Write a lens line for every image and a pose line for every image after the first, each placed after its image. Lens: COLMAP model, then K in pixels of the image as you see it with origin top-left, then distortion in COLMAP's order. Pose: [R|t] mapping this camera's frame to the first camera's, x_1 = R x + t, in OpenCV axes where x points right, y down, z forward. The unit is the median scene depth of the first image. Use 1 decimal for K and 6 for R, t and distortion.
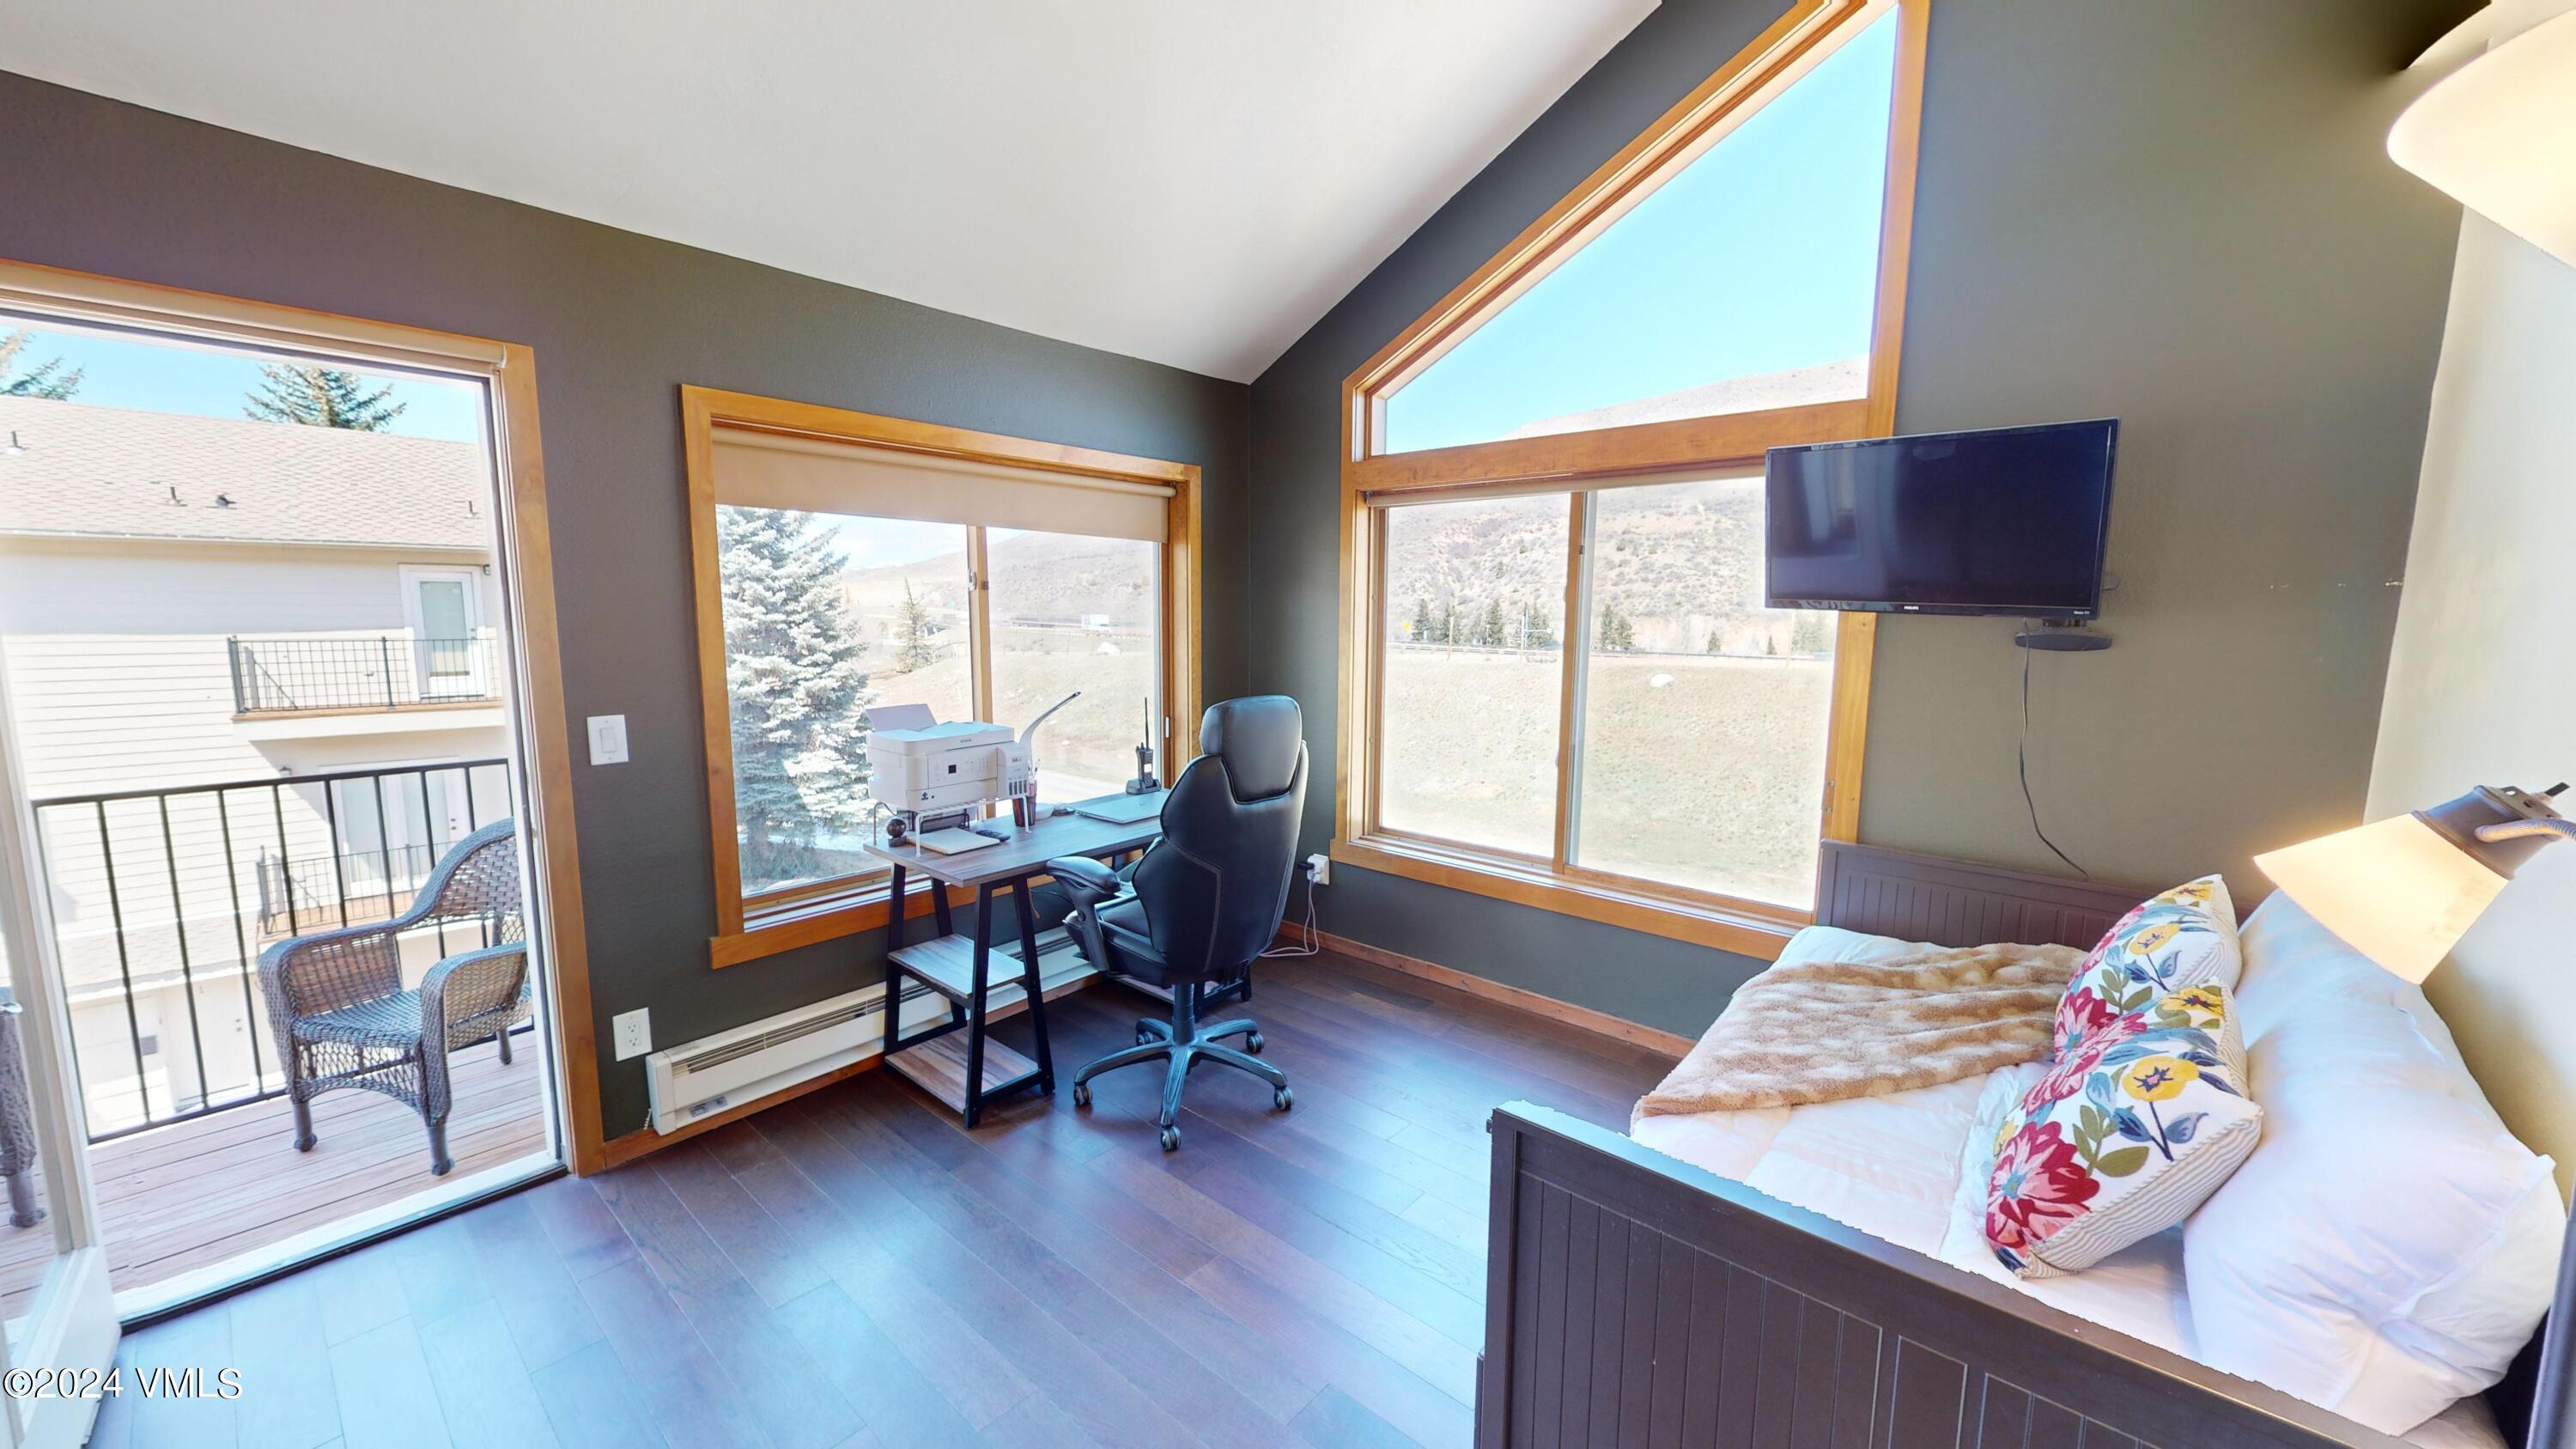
lens RADIAL K [[936.7, 0, 1289.0], [0, 936.7, 726.3], [0, 0, 1]] dist [-0.002208, 0.000001]
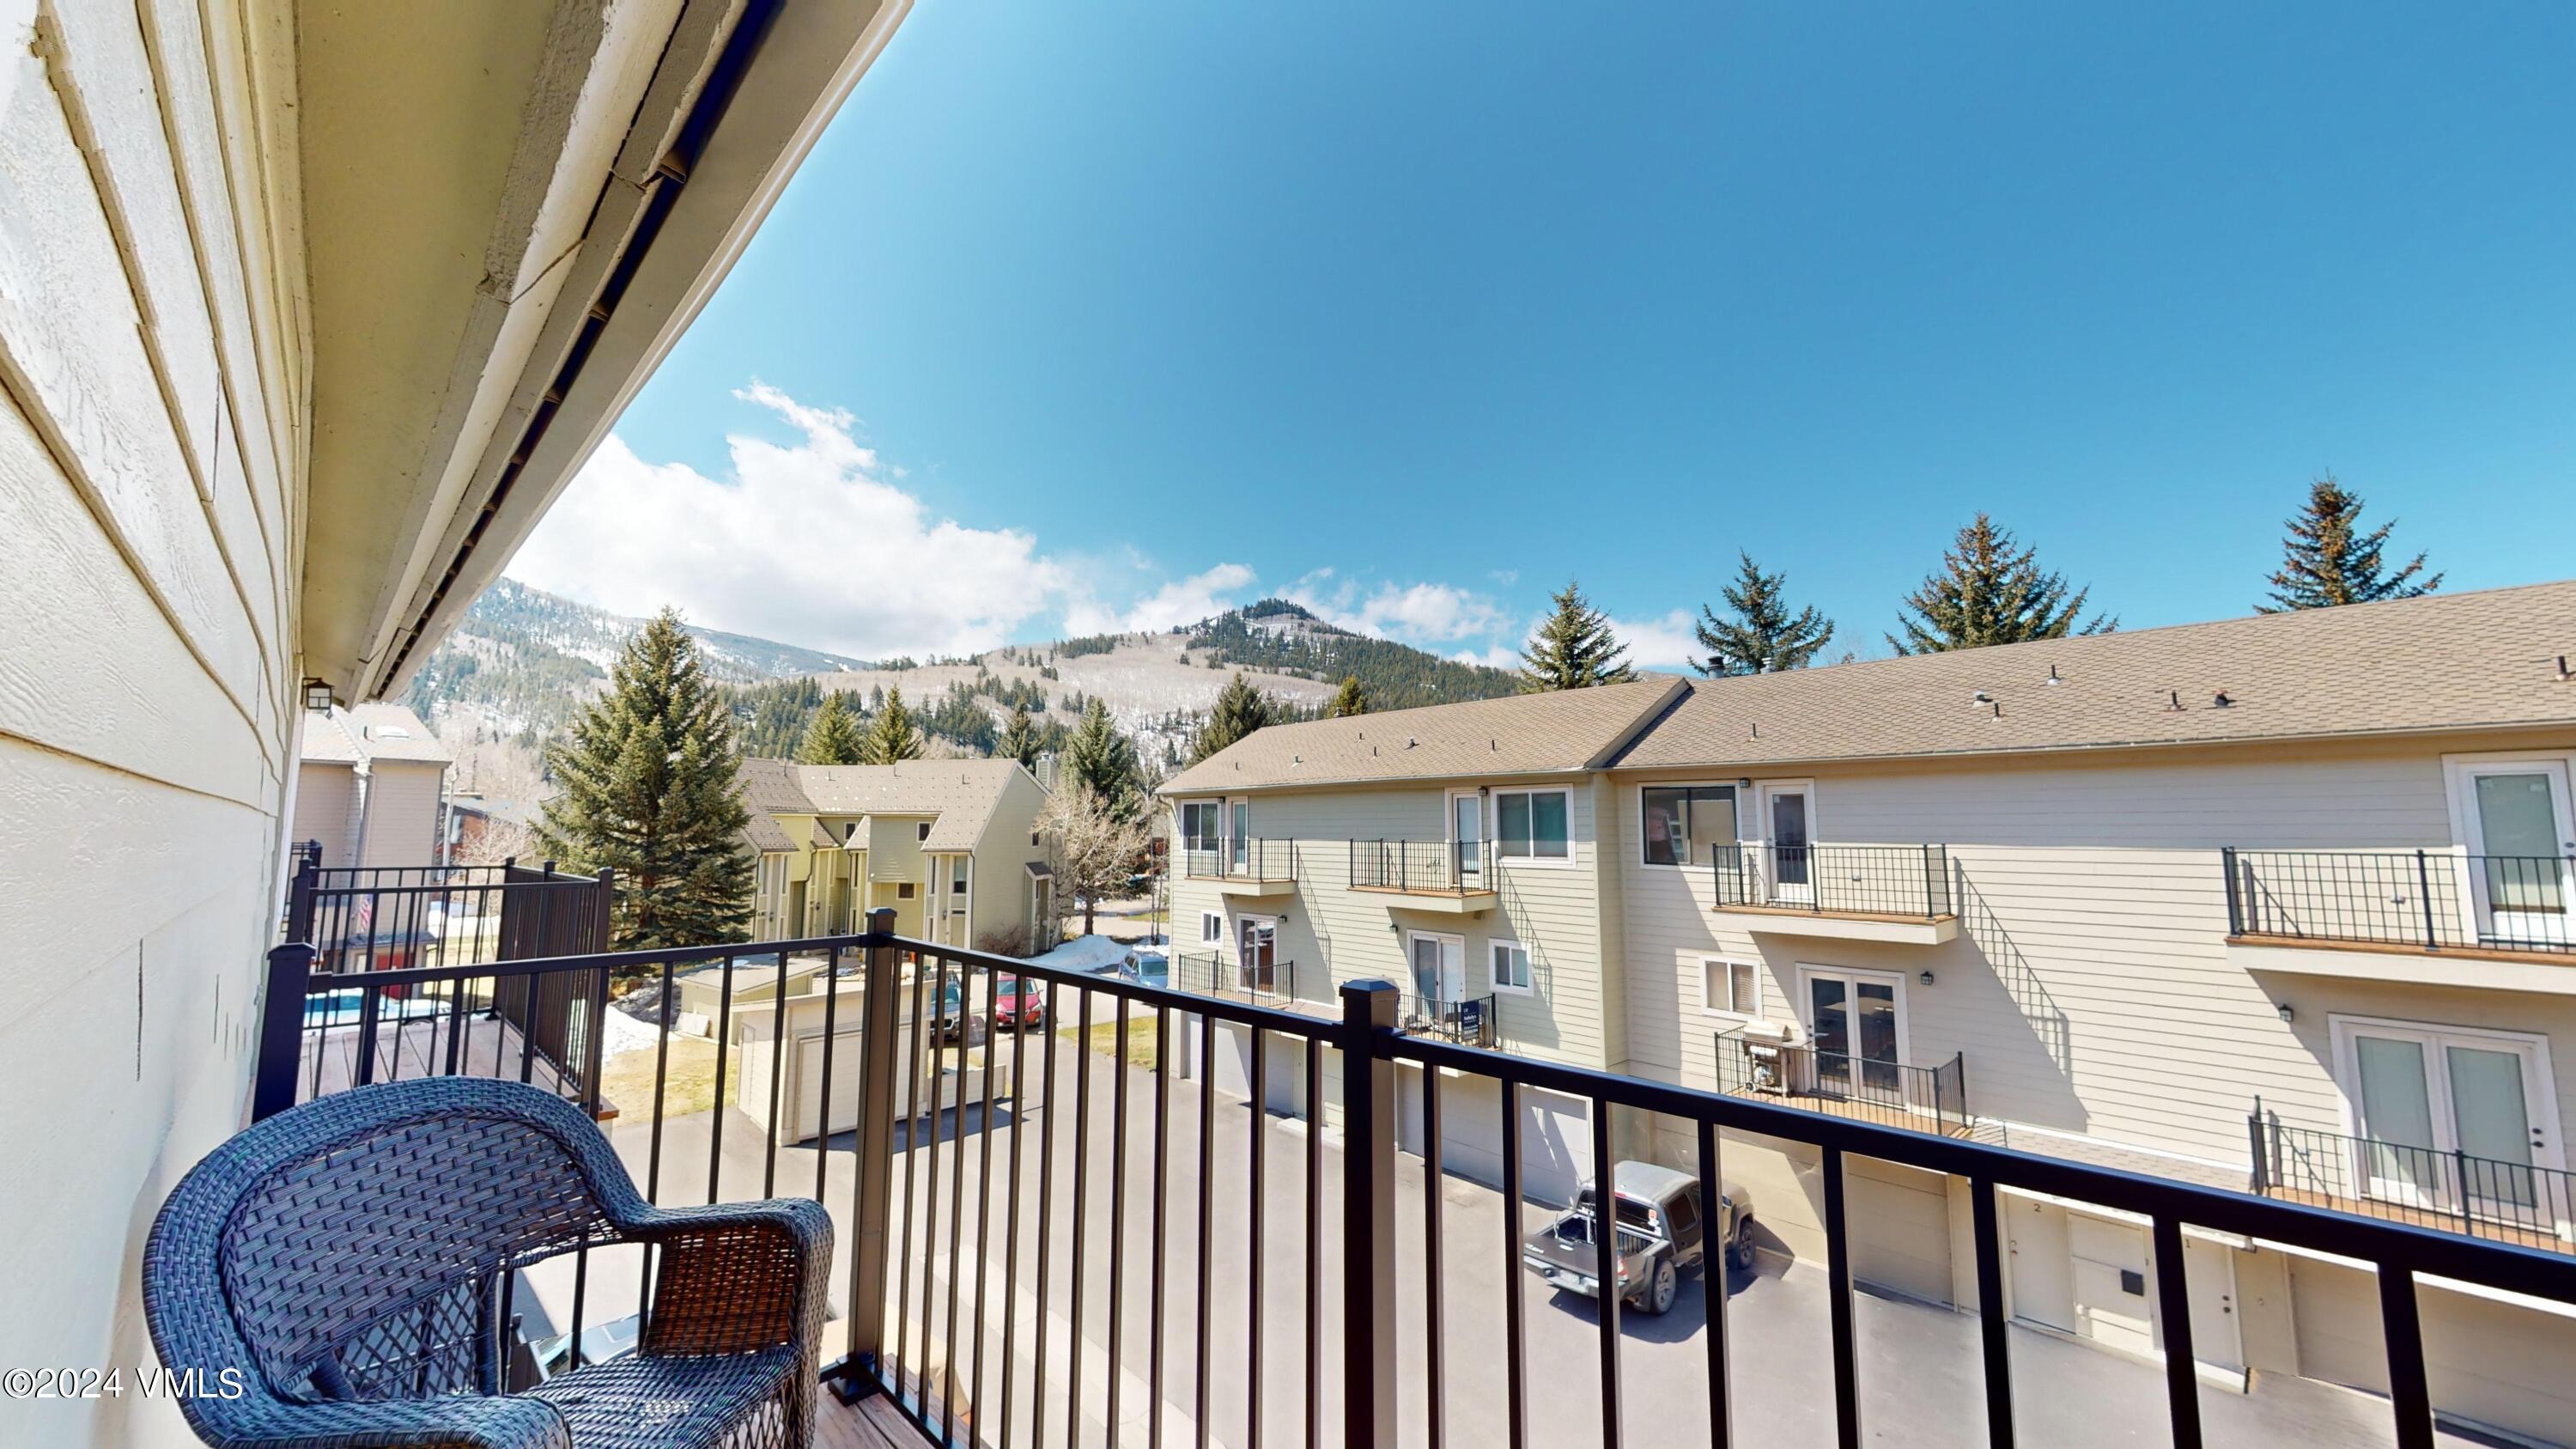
lens RADIAL K [[936.7, 0, 1284.7], [0, 936.7, 726.7], [0, 0, 1]] dist [-0.002208, 0.000001]
pose [[-0.068142, -0.113481, -0.991201, -0.160467], [-0.124174, 0.986749, -0.104435, -0.003968], [0.989918, 0.115965, -0.081331, 0.155323]]
